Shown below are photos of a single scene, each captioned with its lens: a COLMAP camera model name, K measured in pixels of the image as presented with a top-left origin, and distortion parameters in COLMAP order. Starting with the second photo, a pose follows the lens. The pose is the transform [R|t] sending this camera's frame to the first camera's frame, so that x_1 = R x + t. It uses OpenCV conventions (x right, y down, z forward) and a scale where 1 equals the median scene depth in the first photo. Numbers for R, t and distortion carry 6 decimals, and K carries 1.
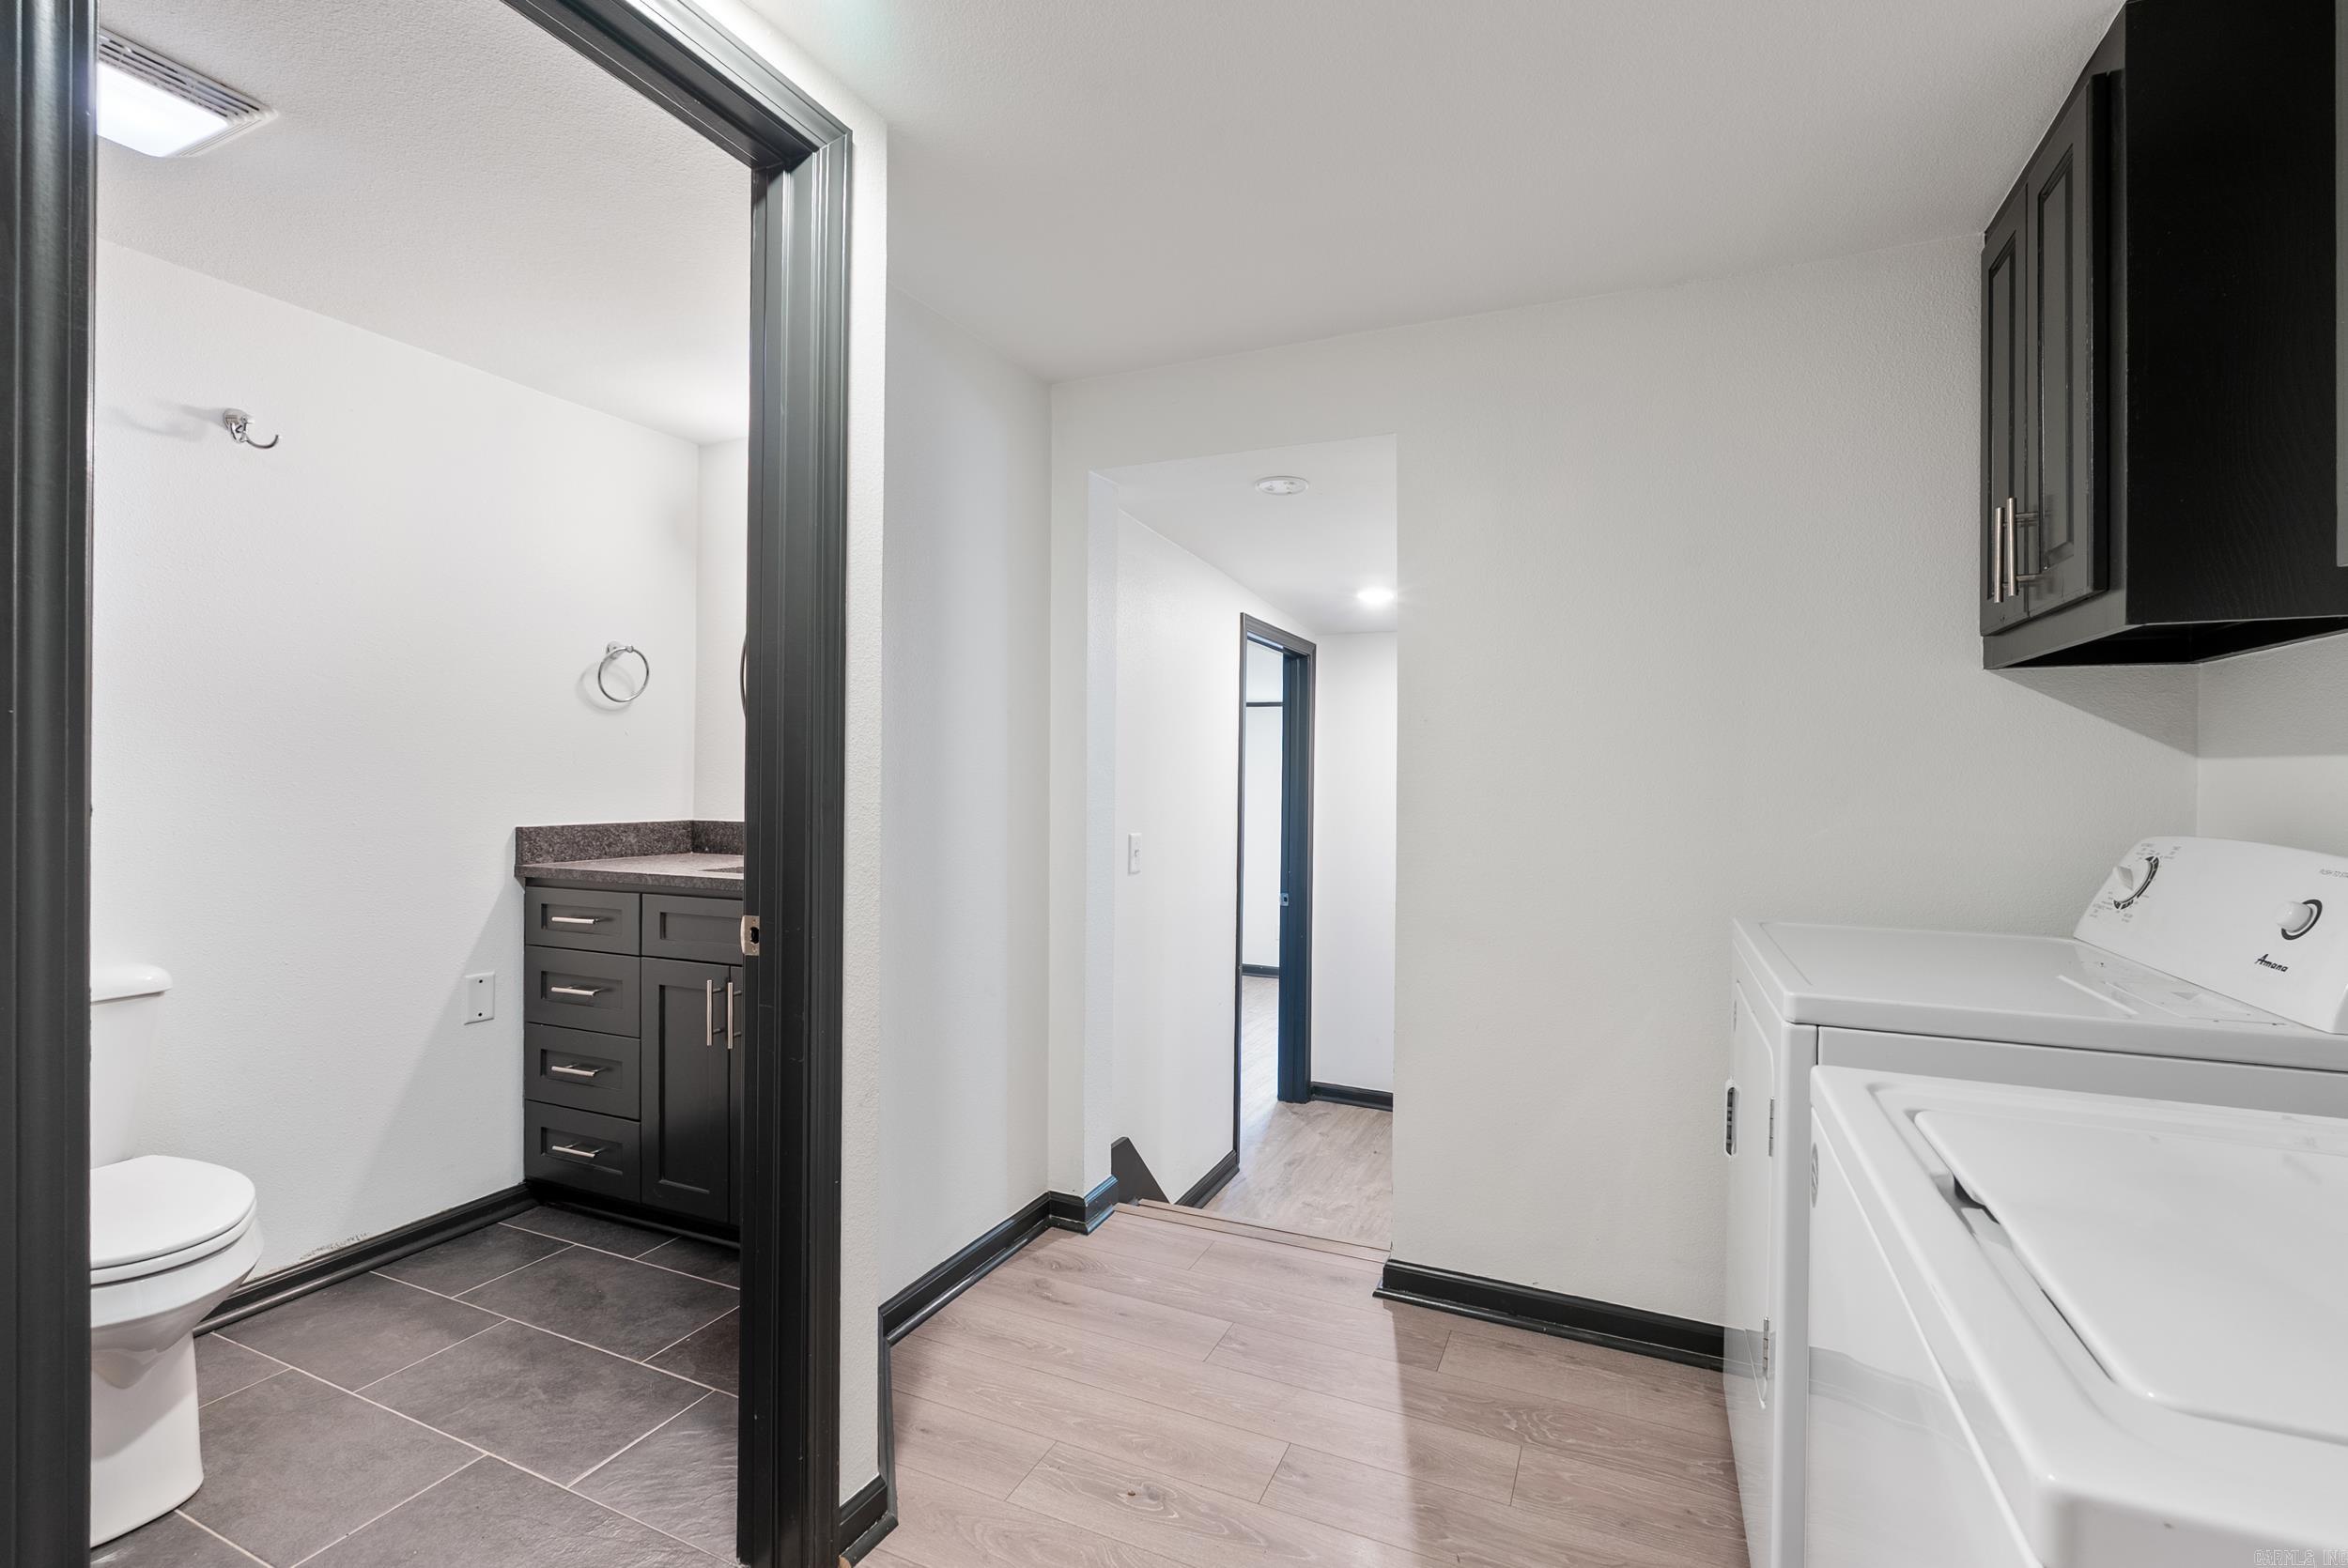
lens RADIAL K [[1036.3, 0, 1165.9], [0, 1036.3, 775.5], [0, 0, 1]] dist [-0.007137, 0.001098]
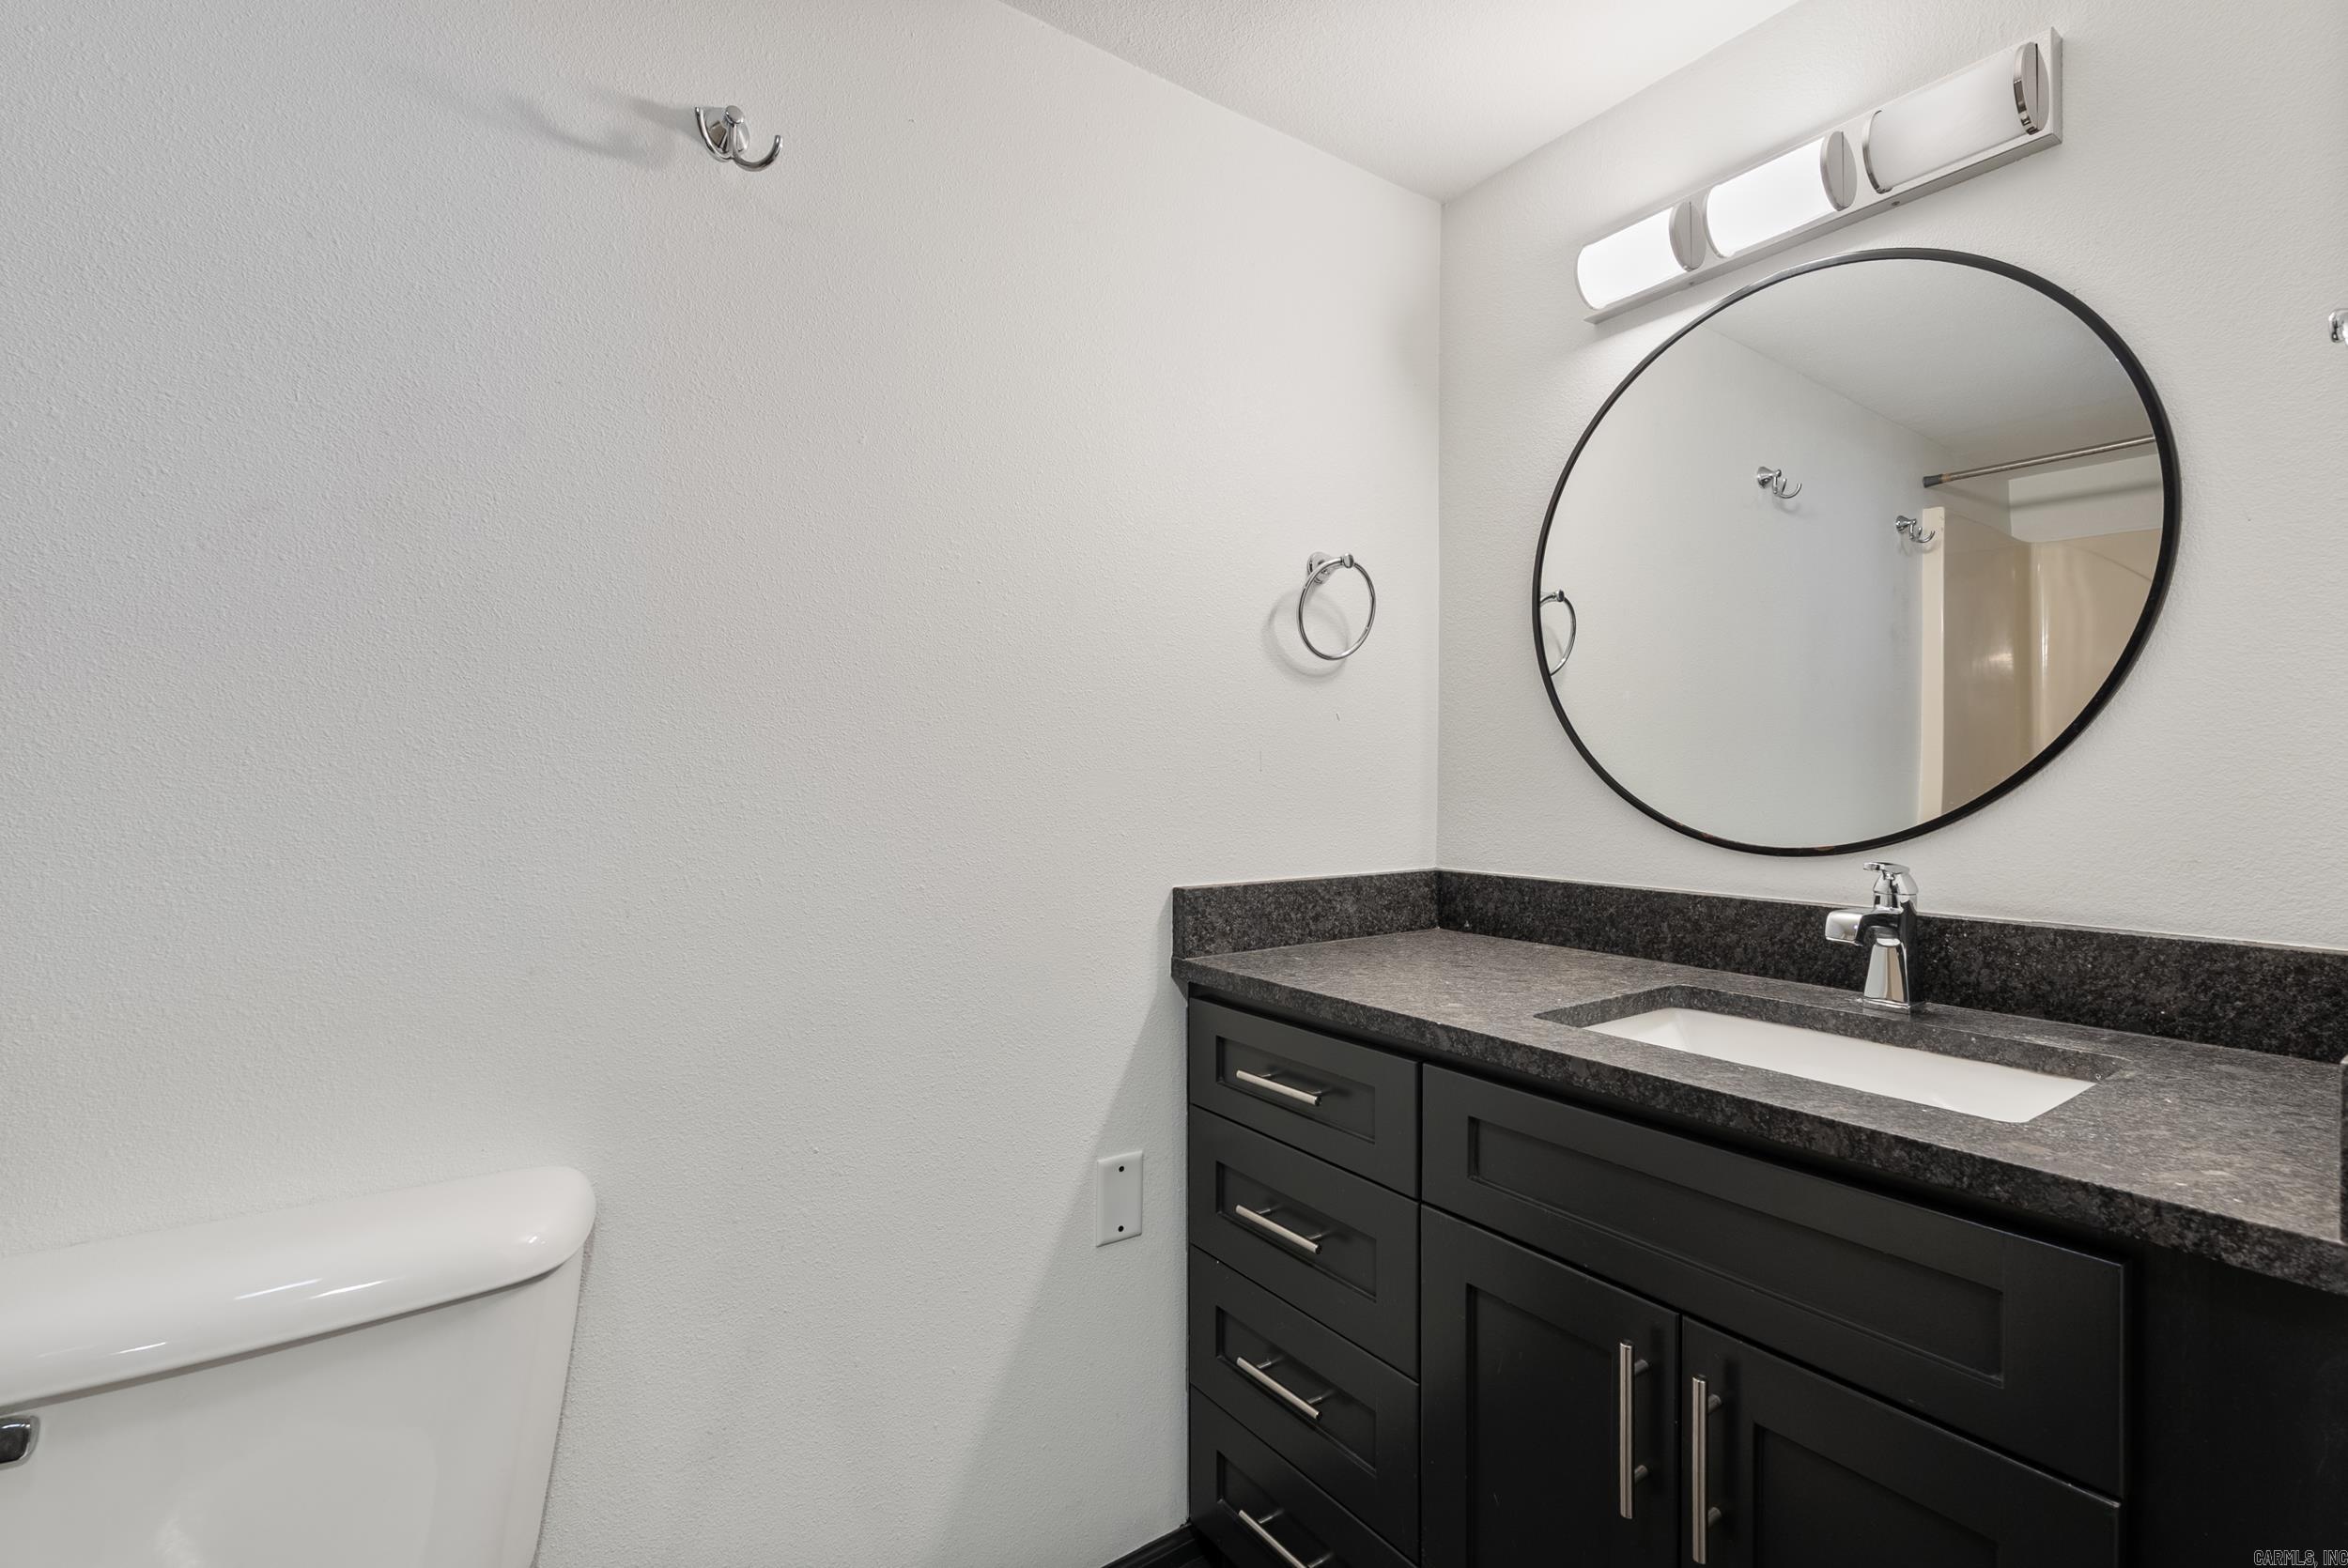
lens RADIAL K [[1036.3, 0, 1178.7], [0, 1036.3, 783.4], [0, 0, 1]] dist [-0.007137, 0.001098]
pose [[0.855098, -0.009262, -0.518384, -0.353408], [0.007409, 0.999957, -0.005645, -0.002441], [0.518414, 0.000987, 0.855129, 0.550684]]
